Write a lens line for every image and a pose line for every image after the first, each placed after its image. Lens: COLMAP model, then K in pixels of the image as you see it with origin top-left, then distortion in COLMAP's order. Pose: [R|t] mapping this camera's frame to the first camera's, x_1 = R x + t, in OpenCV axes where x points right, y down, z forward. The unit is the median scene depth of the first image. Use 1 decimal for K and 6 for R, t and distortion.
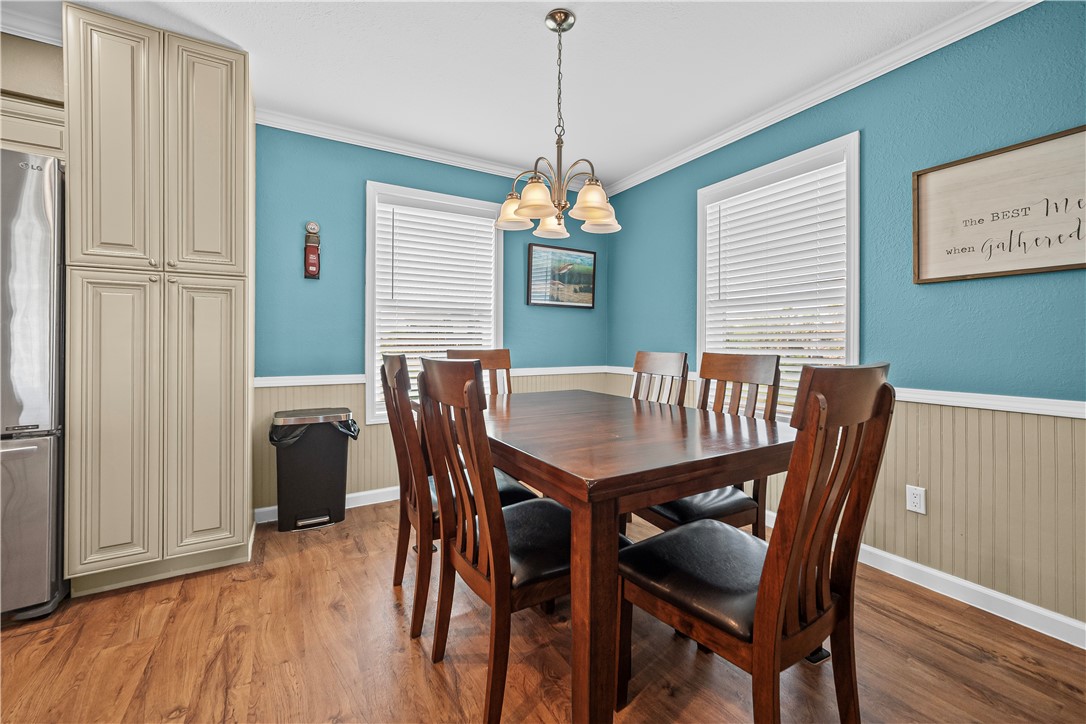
lens RADIAL K [[432.7, 0, 535.4], [0, 432.7, 344.6], [0, 0, 1]] dist [-0.011924, 0.004939]
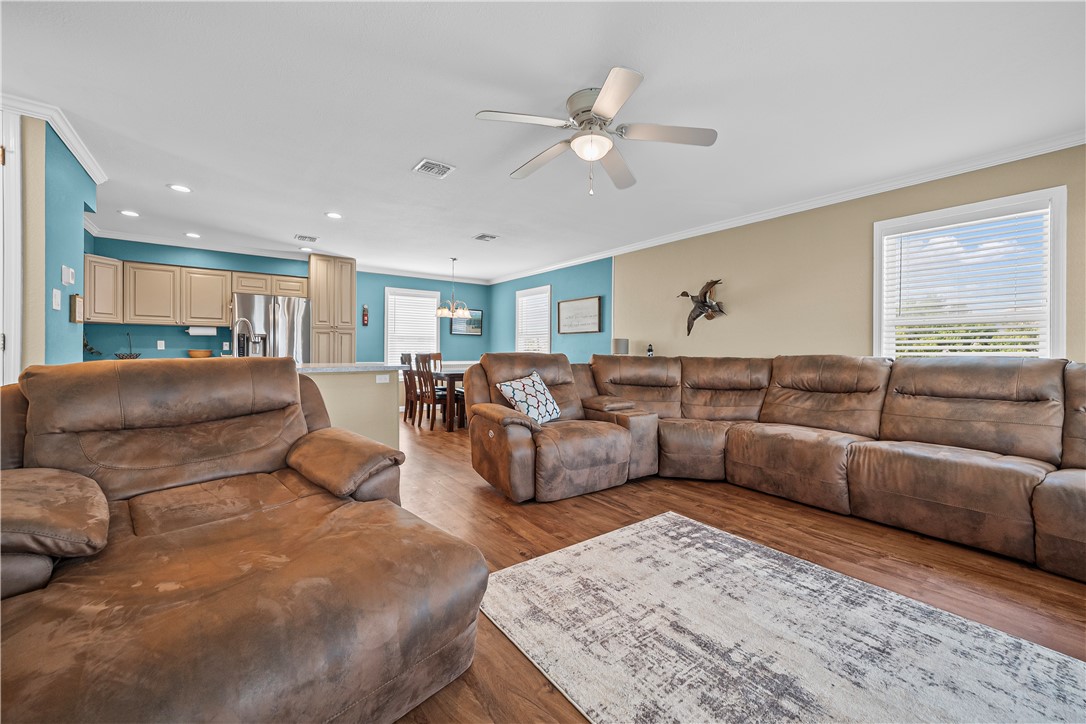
lens RADIAL K [[432.7, 0, 534.4], [0, 432.7, 348.1], [0, 0, 1]] dist [-0.011924, 0.004939]
pose [[0.994200, 0.003566, 0.107492, 0.329183], [-0.001905, 0.999877, -0.015552, 0.032211], [-0.107534, 0.015257, 0.994084, -2.510939]]
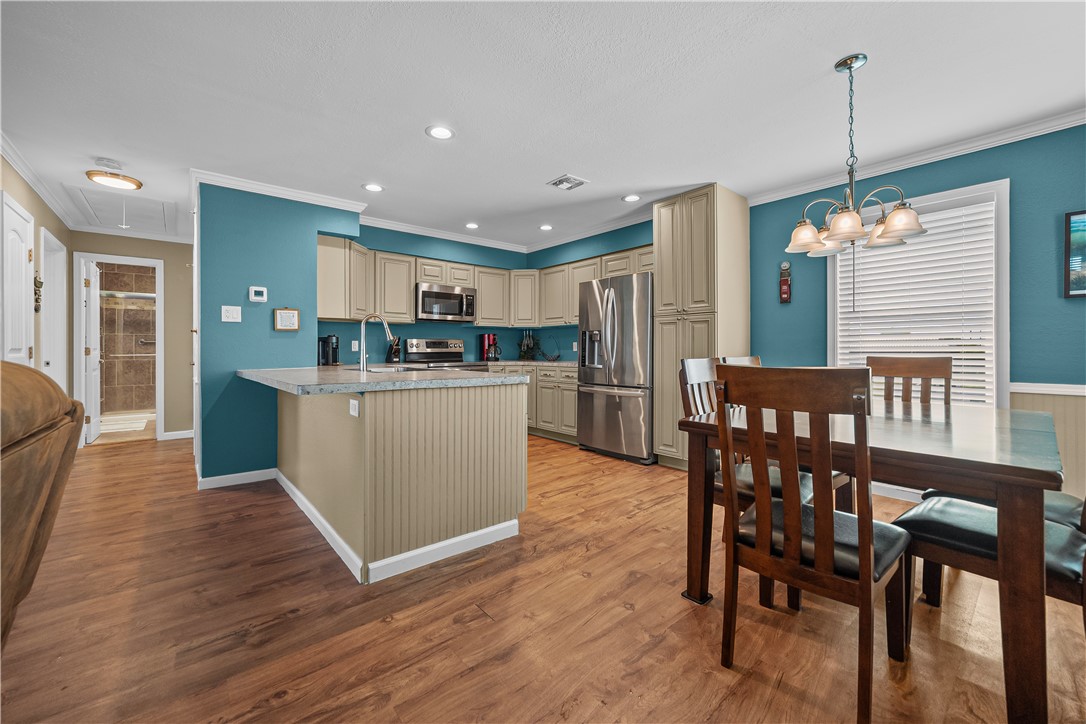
lens RADIAL K [[432.7, 0, 553.0], [0, 432.7, 354.7], [0, 0, 1]] dist [-0.011924, 0.004939]
pose [[0.191363, 0.006263, -0.981499, 0.988809], [-0.005816, 0.999969, 0.005247, 0.010588], [0.981502, 0.004705, 0.191394, 0.027008]]
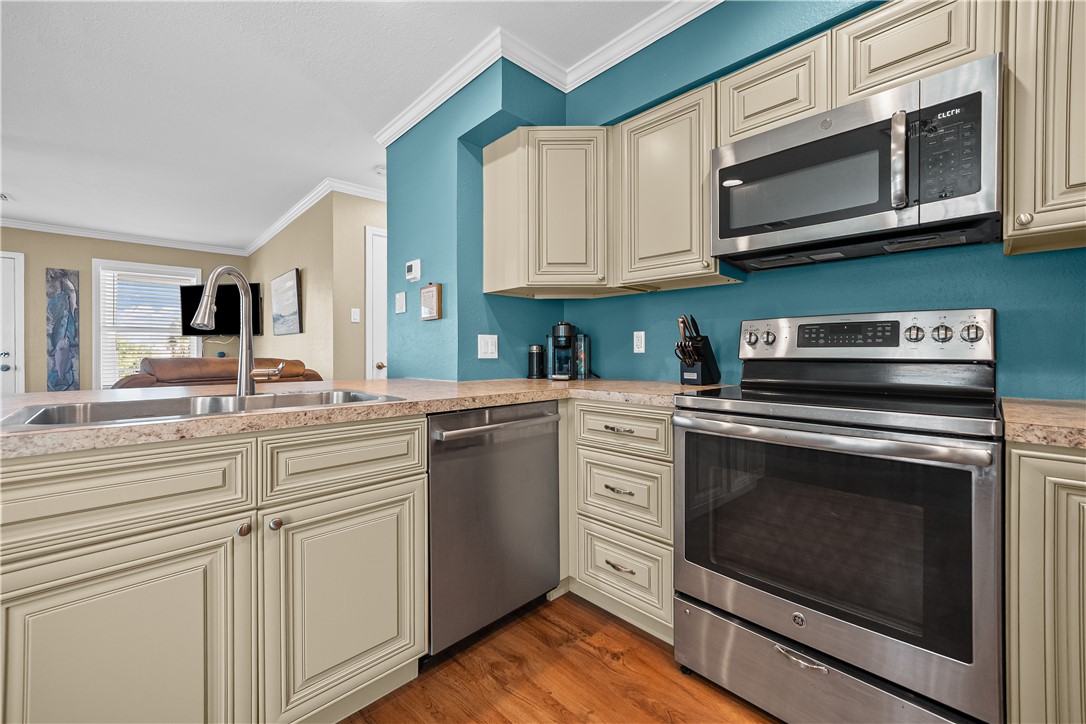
lens RADIAL K [[432.7, 0, 539.0], [0, 432.7, 351.1], [0, 0, 1]] dist [-0.011924, 0.004939]
pose [[-0.972147, -0.005752, -0.234301, -1.161082], [-0.008265, 0.999918, 0.009743, -0.005262], [0.234226, 0.011408, -0.972115, 0.495240]]
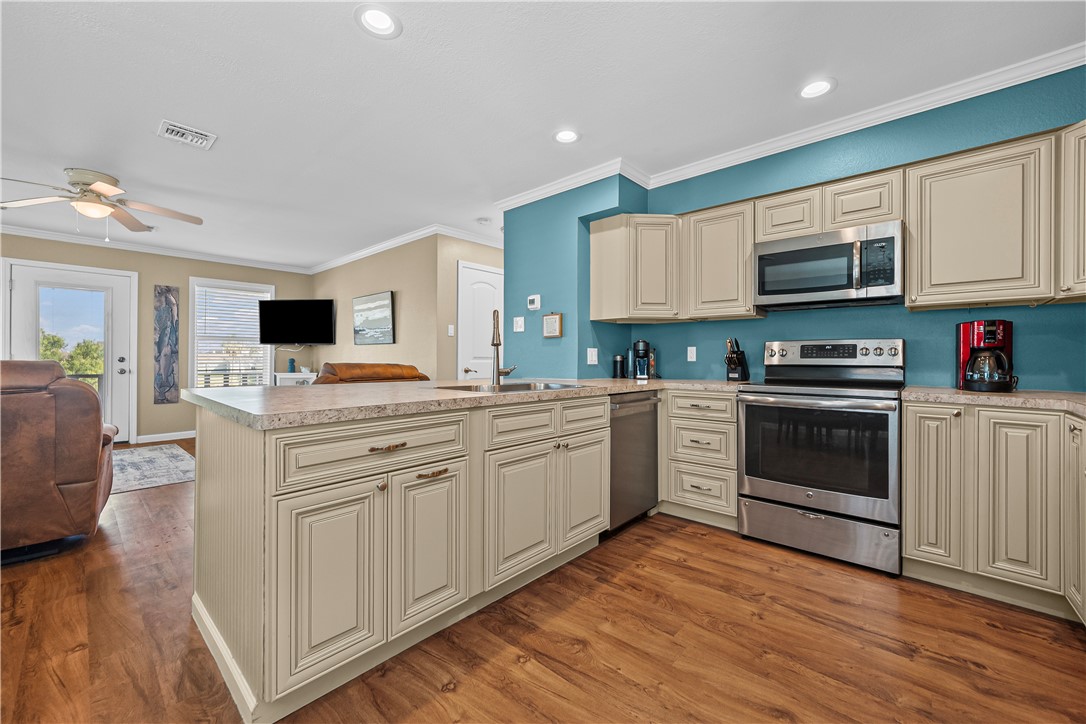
lens RADIAL K [[432.7, 0, 540.7], [0, 432.7, 356.1], [0, 0, 1]] dist [-0.011924, 0.004939]
pose [[-0.953026, -0.013313, -0.302597, -0.558066], [-0.014491, 0.999894, 0.001650, -0.005874], [0.302543, 0.005957, -0.953117, 0.926108]]
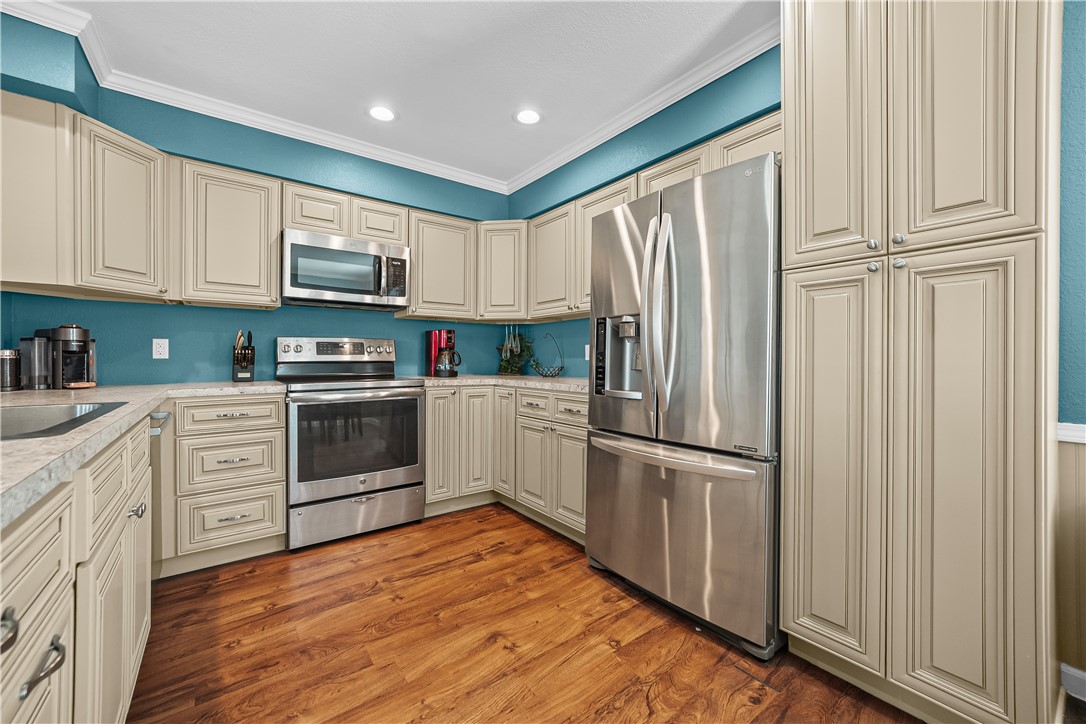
lens RADIAL K [[432.7, 0, 551.3], [0, 432.7, 356.5], [0, 0, 1]] dist [-0.011924, 0.004939]
pose [[0.128698, -0.007830, -0.991653, -0.262214], [-0.010177, 0.999906, -0.009216, 0.002906], [0.991632, 0.011278, 0.128606, 0.390080]]
